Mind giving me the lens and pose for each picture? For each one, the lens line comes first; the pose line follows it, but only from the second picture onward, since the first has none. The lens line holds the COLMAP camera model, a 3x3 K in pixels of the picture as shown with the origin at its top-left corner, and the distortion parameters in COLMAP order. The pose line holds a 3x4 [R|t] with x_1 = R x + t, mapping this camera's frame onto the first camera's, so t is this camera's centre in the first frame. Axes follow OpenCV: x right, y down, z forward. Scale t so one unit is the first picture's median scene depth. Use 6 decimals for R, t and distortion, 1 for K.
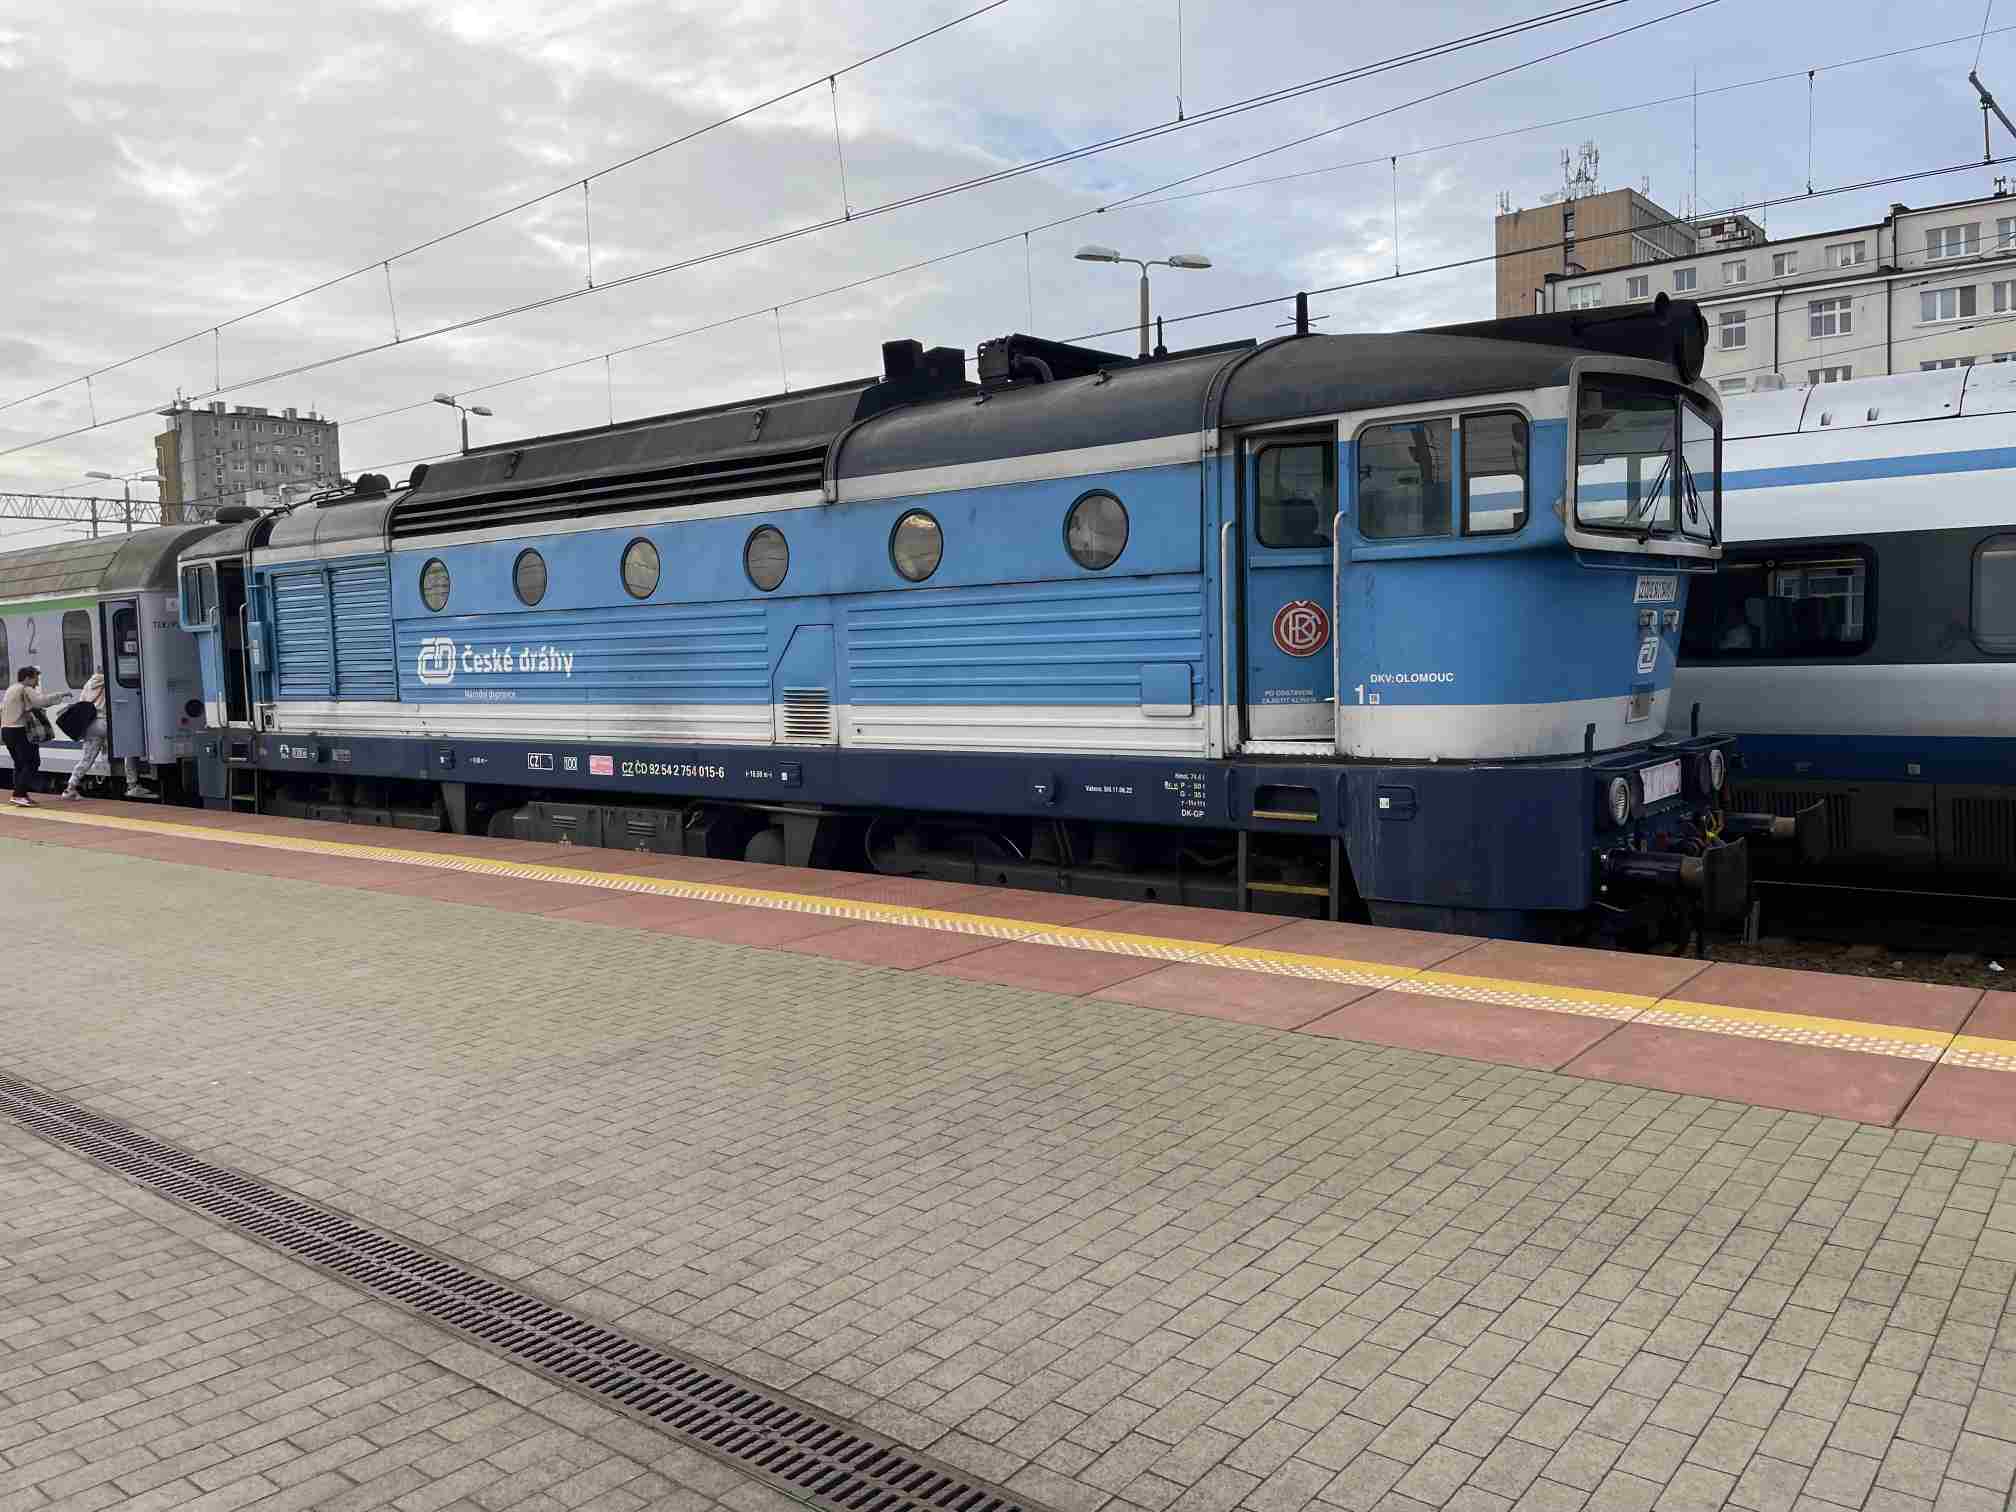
lens RADIAL K [[1550.6, 0, 1008.0], [0, 1550.6, 756.0], [0, 0, 1]] dist [0.098792, -0.153185]
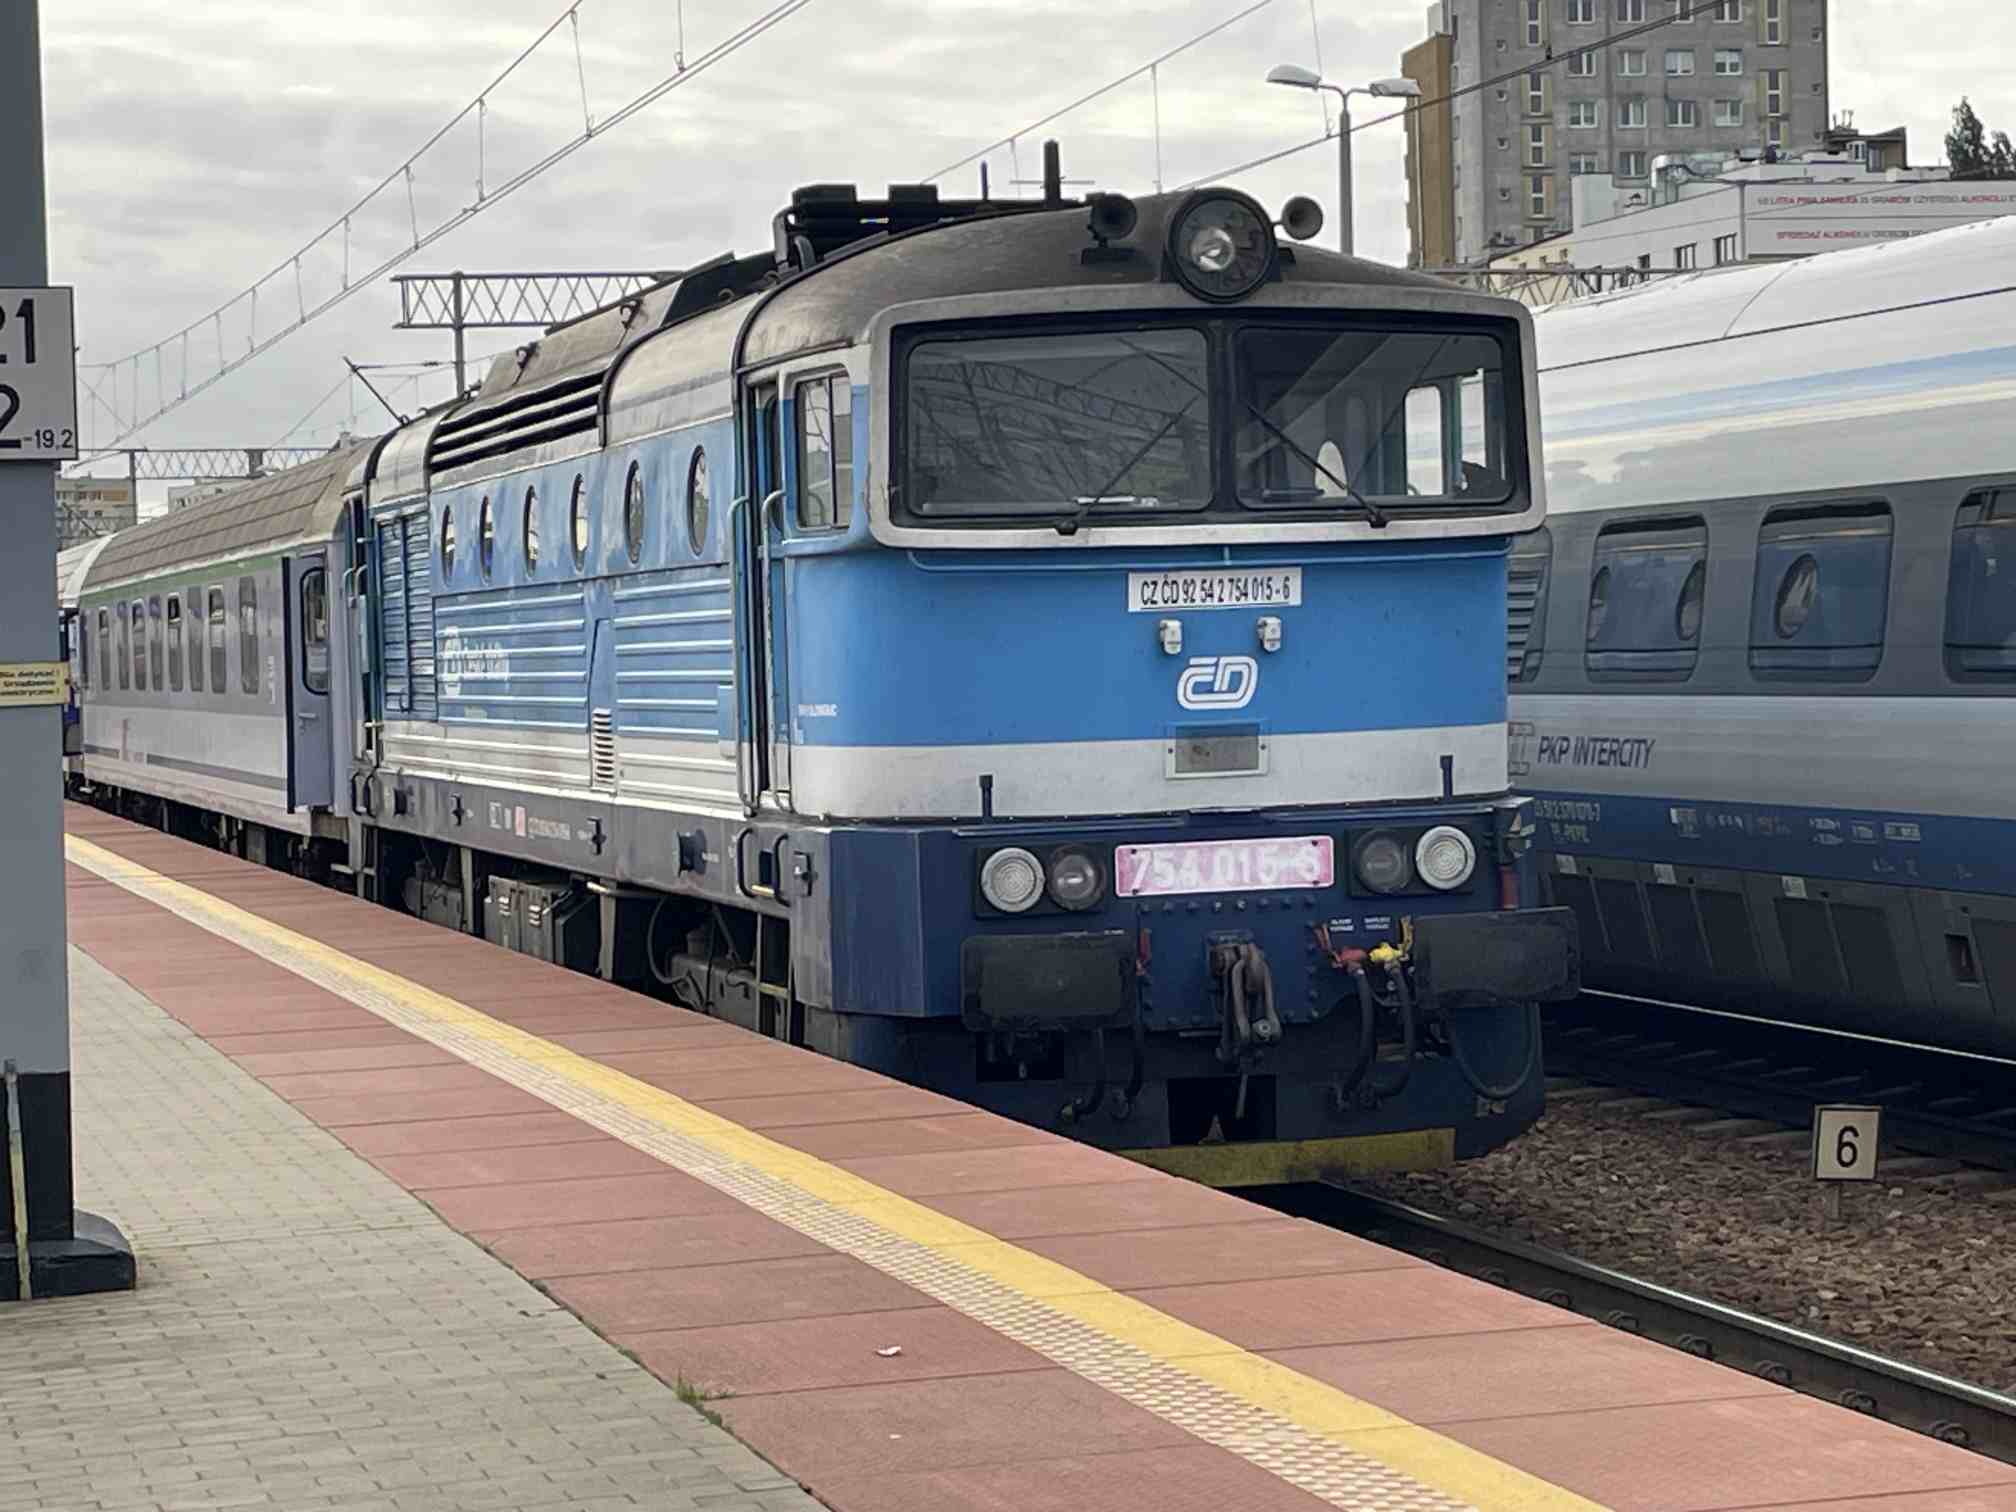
lens RADIAL K [[4618.5, 0, 1008.0], [0, 4618.5, 756.0], [0, 0, 1]] dist [0.102966, 0.547766]
pose [[0.823948, 0.016836, -0.566415, 0.843613], [-0.032583, 0.999312, -0.017694, 0.004675], [0.565727, 0.033034, 0.823931, -0.419008]]
